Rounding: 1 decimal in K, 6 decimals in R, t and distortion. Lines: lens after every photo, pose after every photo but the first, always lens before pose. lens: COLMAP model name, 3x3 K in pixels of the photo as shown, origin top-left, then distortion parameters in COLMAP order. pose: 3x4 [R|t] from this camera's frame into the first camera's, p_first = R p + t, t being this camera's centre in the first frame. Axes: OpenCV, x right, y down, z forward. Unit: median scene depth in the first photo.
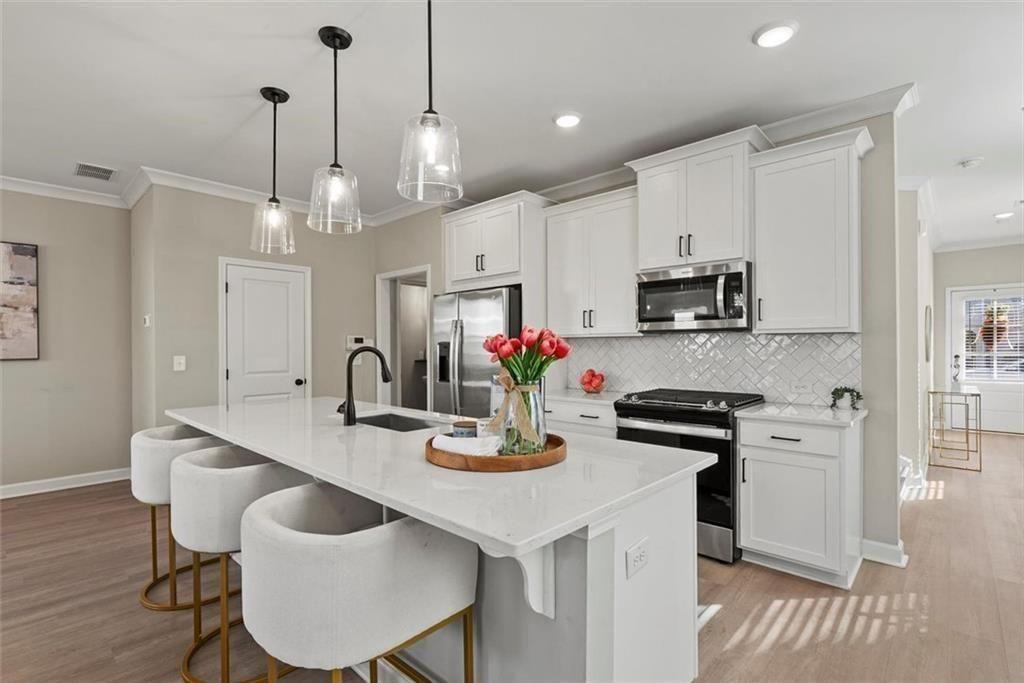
lens RADIAL K [[473.8, 0, 514.0], [0, 473.8, 345.6], [0, 0, 1]] dist [-0.009696, 0.000188]
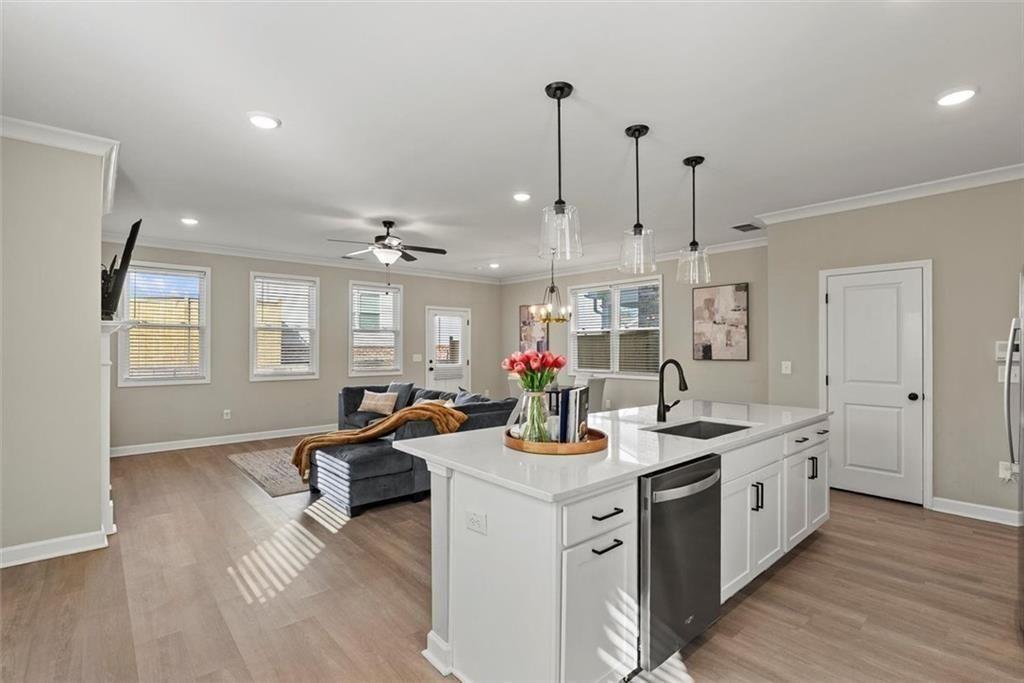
lens RADIAL K [[473.8, 0, 514.0], [0, 473.8, 345.6], [0, 0, 1]] dist [-0.009696, 0.000188]
pose [[-0.092450, 0.002550, -0.995714, 0.601286], [0.001843, 0.999995, 0.002389, -0.024618], [0.995716, -0.001615, -0.092454, 0.462398]]
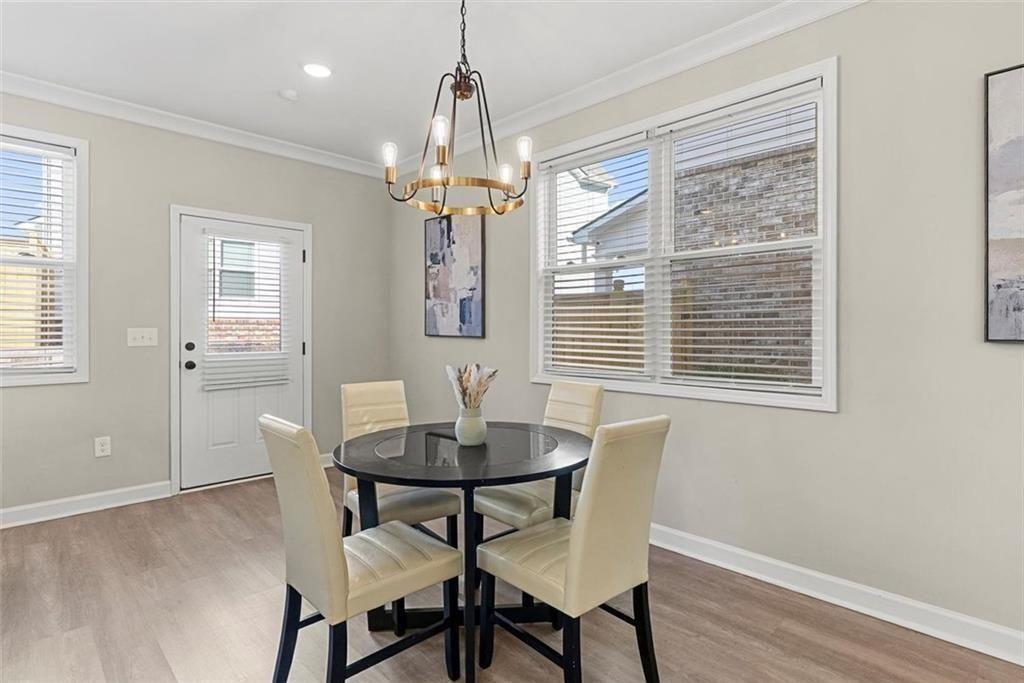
lens RADIAL K [[526.2, 0, 509.5], [0, 526.2, 327.4], [0, 0, 1]] dist [0.000644, 0.000361]
pose [[-0.047436, 0.004113, -0.998866, -0.719025], [-0.000776, 0.999991, 0.004155, 0.017758], [0.998874, 0.000972, -0.047432, 0.517581]]
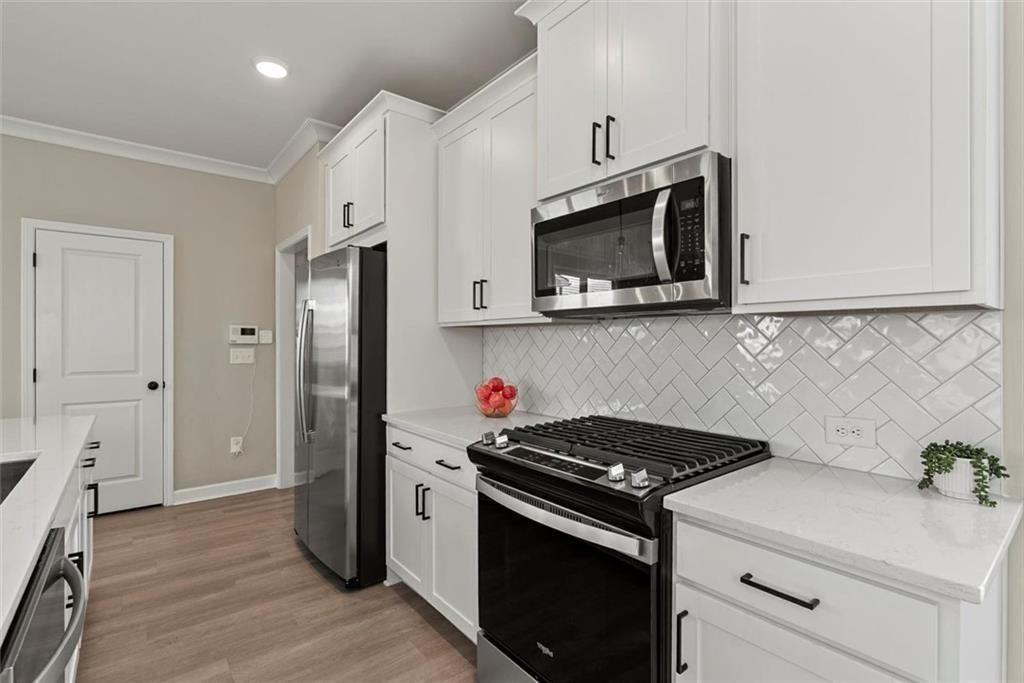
lens RADIAL K [[476.0, 0, 512.0], [0, 476.0, 341.5], [0, 0, 1]] dist [-0.006599, 0.000032]
pose [[0.990487, 0.005210, -0.137506, 0.289941], [-0.004744, 0.999982, 0.003714, 0.000363], [0.137523, -0.003026, 0.990494, 0.417872]]
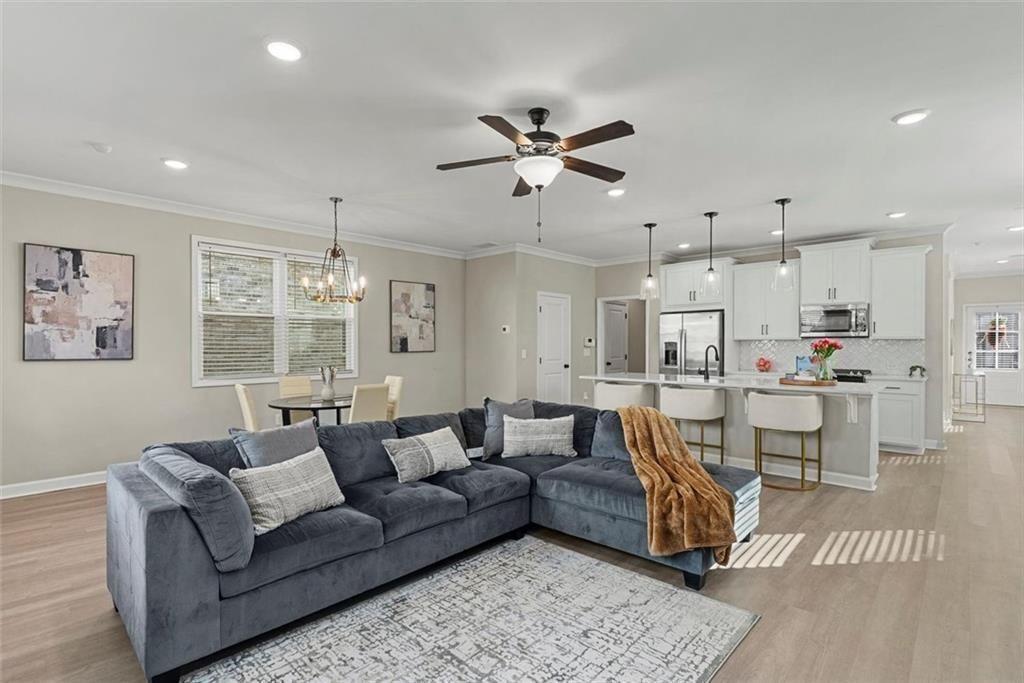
lens RADIAL K [[473.8, 0, 514.0], [0, 473.8, 345.6], [0, 0, 1]] dist [-0.009696, 0.000188]
pose [[0.999927, 0.004182, -0.011330, -0.799569], [-0.004103, 0.999968, 0.006938, -0.004629], [0.011359, -0.006891, 0.999912, -0.829705]]
